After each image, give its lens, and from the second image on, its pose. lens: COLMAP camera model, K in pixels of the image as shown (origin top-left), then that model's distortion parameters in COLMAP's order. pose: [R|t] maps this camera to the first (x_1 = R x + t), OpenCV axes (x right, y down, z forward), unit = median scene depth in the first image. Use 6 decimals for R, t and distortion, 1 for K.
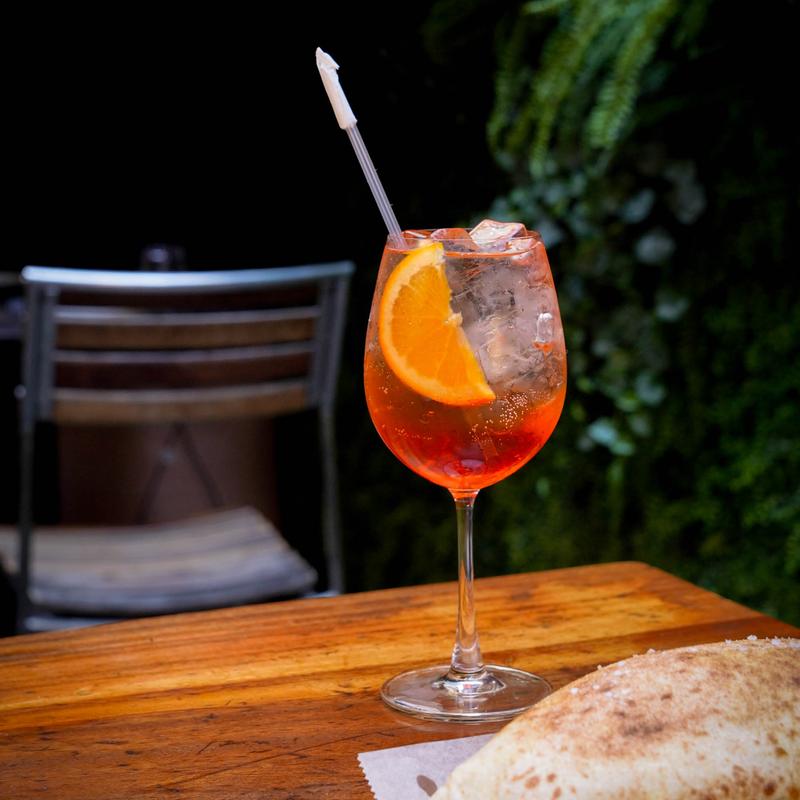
lens RADIAL K [[2256.7, 0, 406.1], [0, 2256.7, 403.8], [0, 0, 1]] dist [0.301402, 0.000000]
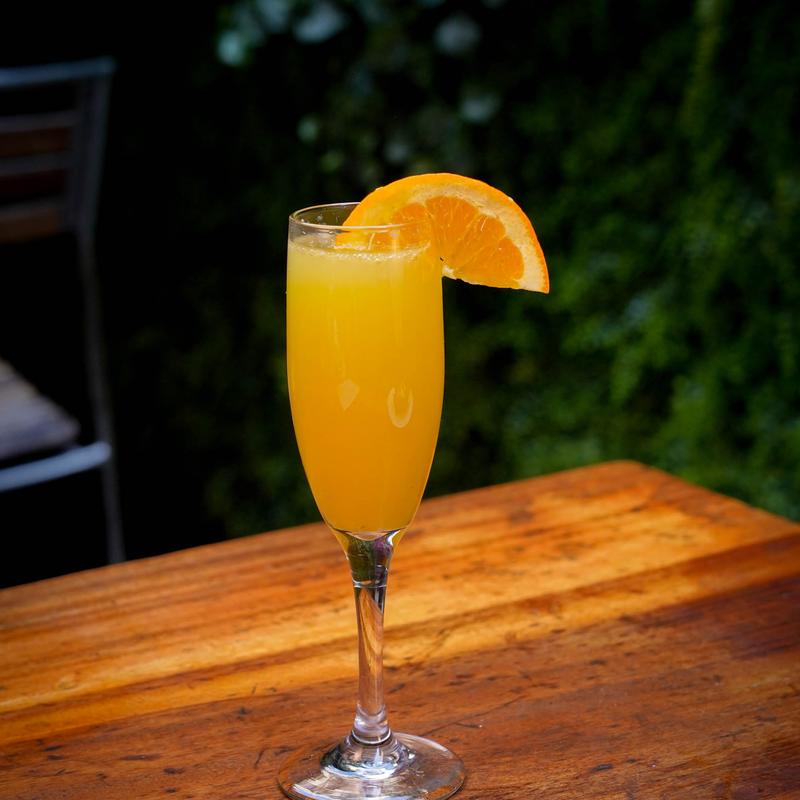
lens RADIAL K [[2468.8, 0, 393.5], [0, 2468.8, 401.1], [0, 0, 1]] dist [0.430887, 0.000000]
pose [[0.984416, -0.043967, 0.170269, -0.158712], [0.025947, 0.993958, 0.106648, -0.060967], [-0.173930, -0.100568, 0.979609, 0.102170]]
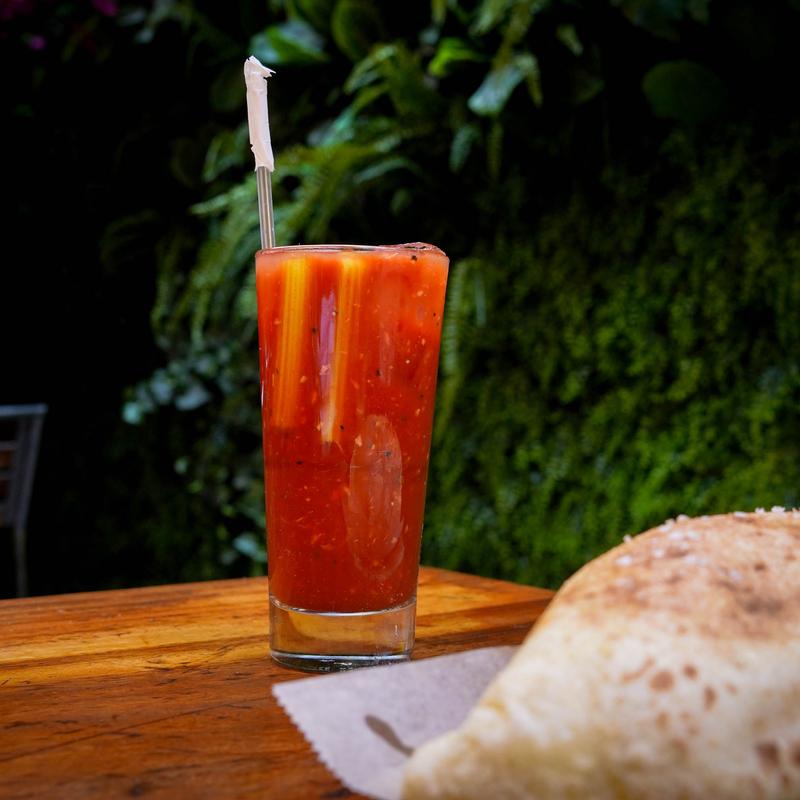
lens RADIAL K [[1332.6, 0, 396.9], [0, 1332.6, 396.4], [0, 0, 1]] dist [-0.024213, 0.000000]
pose [[0.962414, 0.026346, 0.270307, -0.066808], [0.018513, 0.986605, -0.162073, 0.100139], [-0.270956, 0.160986, 0.949034, 0.481341]]
